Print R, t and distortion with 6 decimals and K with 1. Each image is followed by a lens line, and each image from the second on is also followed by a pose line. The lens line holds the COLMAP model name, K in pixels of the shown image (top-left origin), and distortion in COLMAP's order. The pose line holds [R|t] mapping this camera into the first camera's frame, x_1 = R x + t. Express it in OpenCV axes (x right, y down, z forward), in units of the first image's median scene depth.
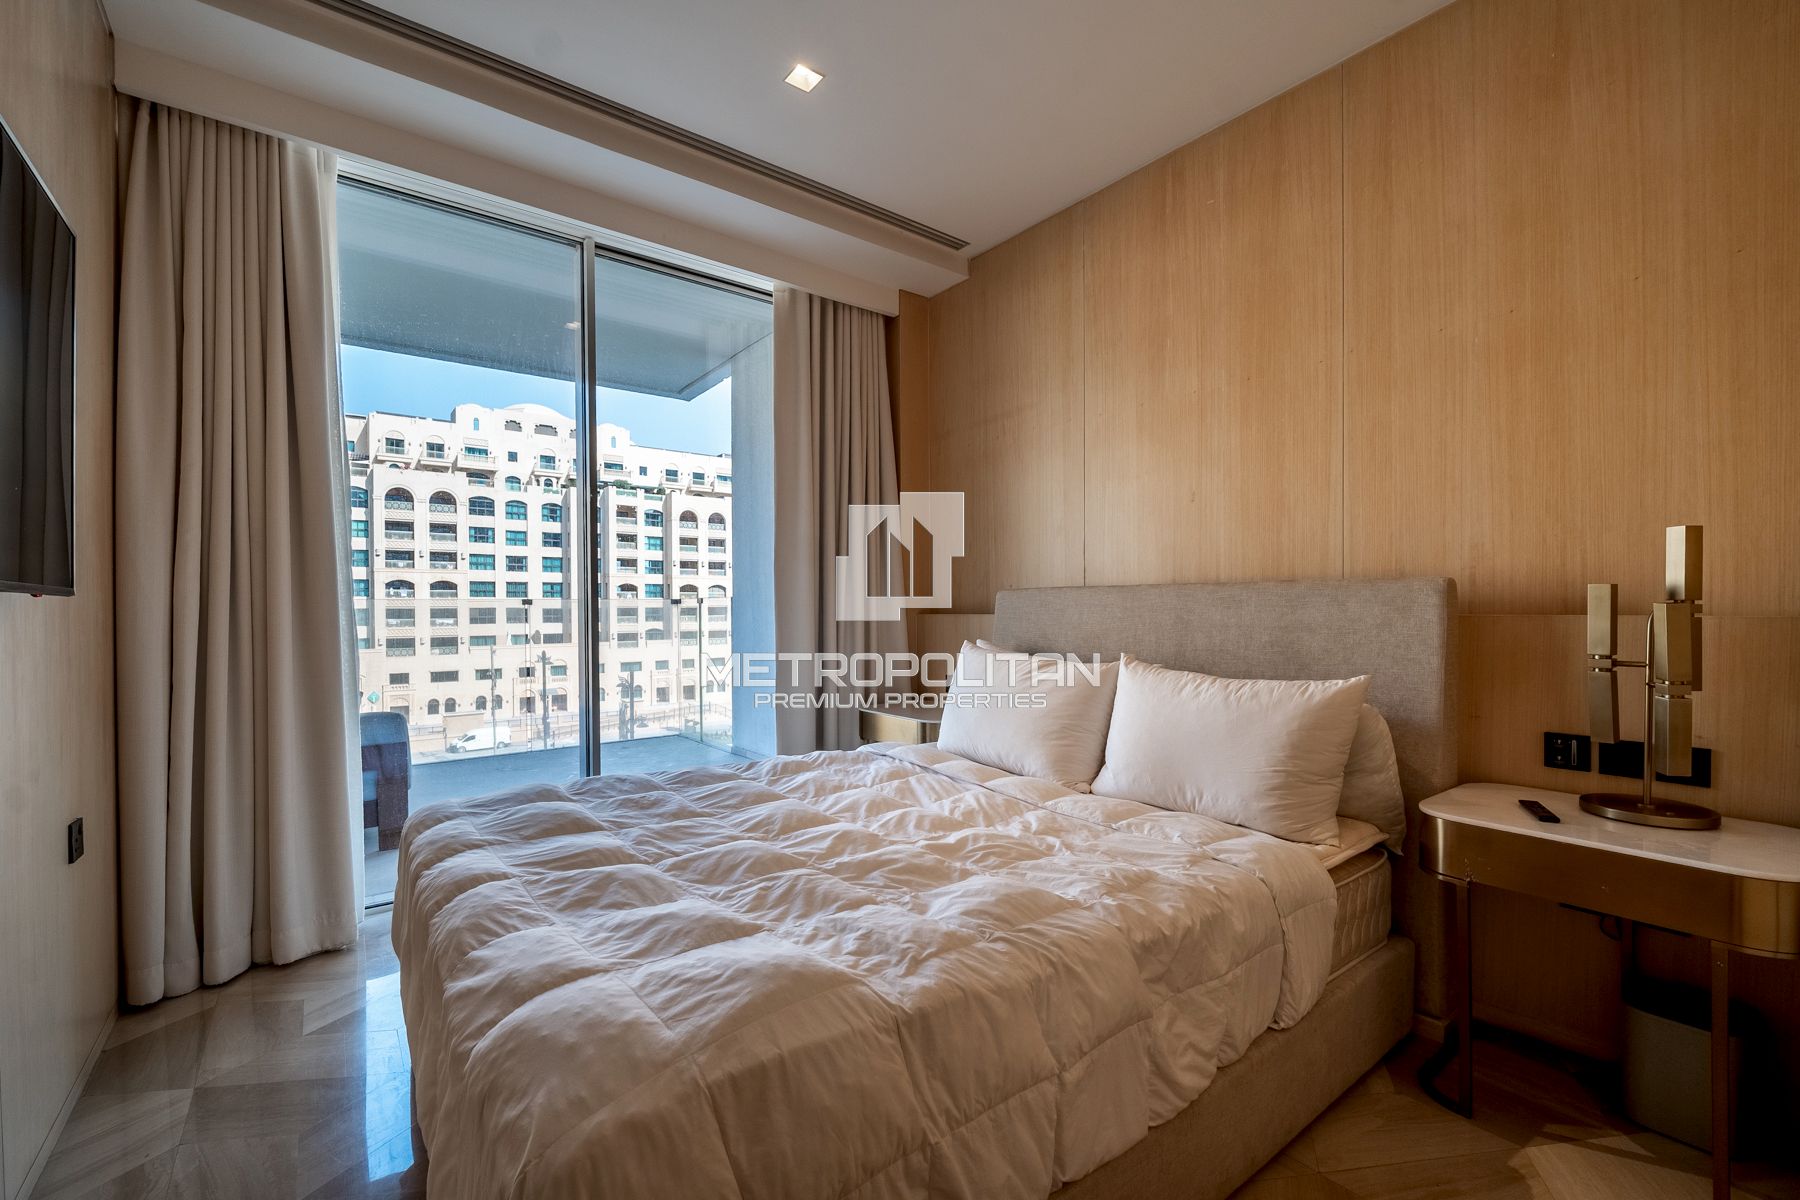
lens RADIAL K [[753.7, 0, 896.7], [0, 753.7, 615.4], [0, 0, 1]] dist [0.001138, 0.000036]
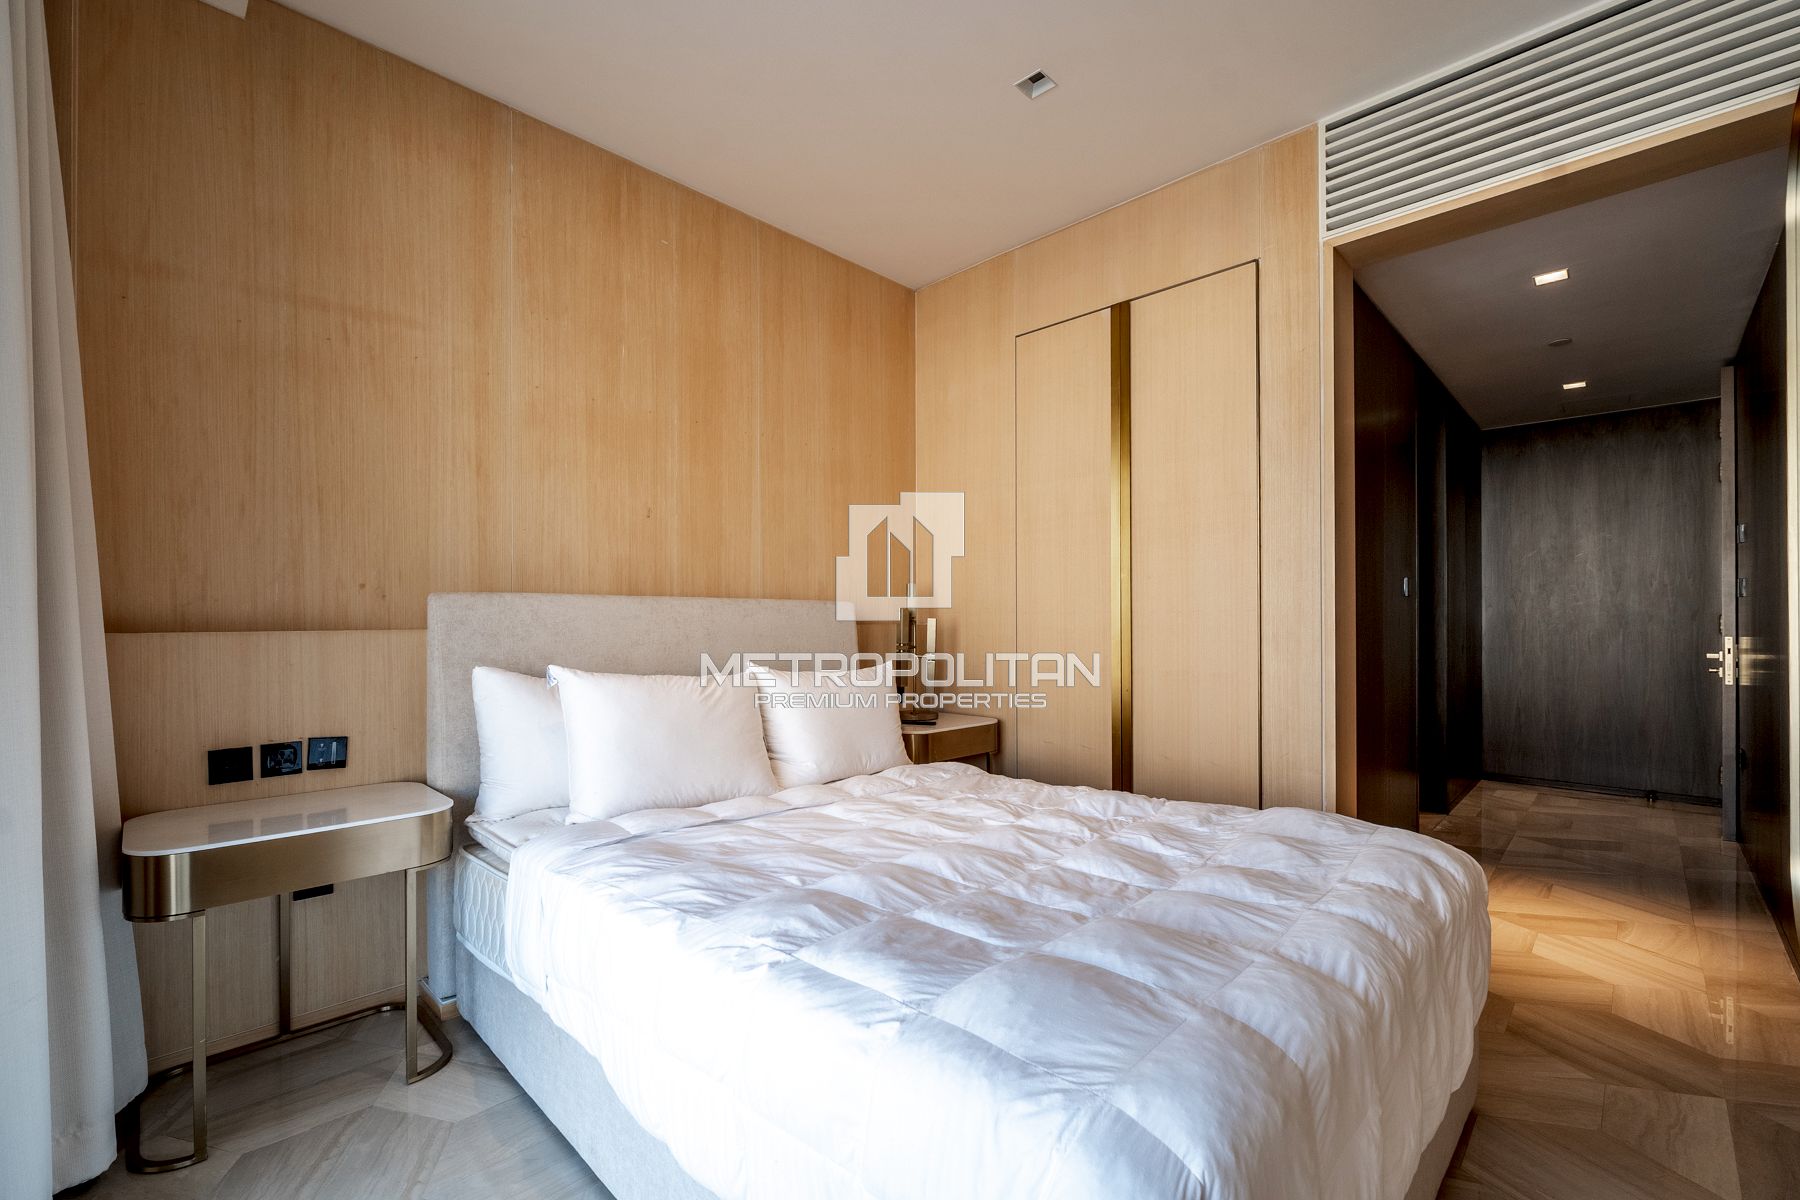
lens RADIAL K [[753.7, 0, 896.7], [0, 753.7, 615.4], [0, 0, 1]] dist [0.001138, 0.000036]
pose [[-0.146572, 0.004107, 0.989191, -0.725333], [0.019509, 0.999809, -0.001260, 0.000294], [-0.989008, 0.019114, -0.146624, 0.852535]]
